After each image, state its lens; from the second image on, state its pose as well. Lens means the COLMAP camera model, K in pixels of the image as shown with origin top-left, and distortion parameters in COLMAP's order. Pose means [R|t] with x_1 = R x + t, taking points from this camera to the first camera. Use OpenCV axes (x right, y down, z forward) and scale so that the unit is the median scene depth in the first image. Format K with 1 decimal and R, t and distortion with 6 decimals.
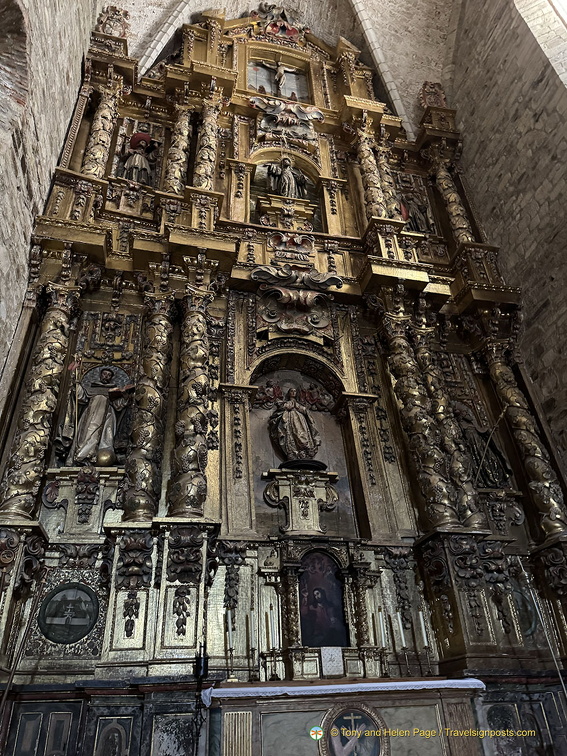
lens RADIAL K [[516.9, 0, 283.5], [0, 516.9, 378.0], [0, 0, 1]] dist [0.069970, -0.095215]
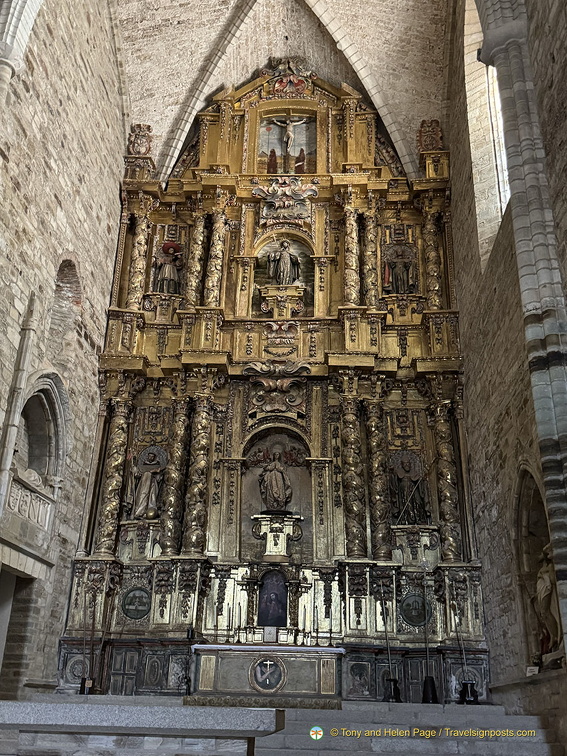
lens RADIAL K [[689.7, 0, 283.5], [0, 689.7, 378.0], [0, 0, 1]] dist [0.088123, -0.007717]
pose [[0.959334, -0.052502, -0.277349, 0.606806], [0.095054, 0.985252, 0.142277, -0.475090], [0.265789, -0.162855, 0.950176, -0.805005]]
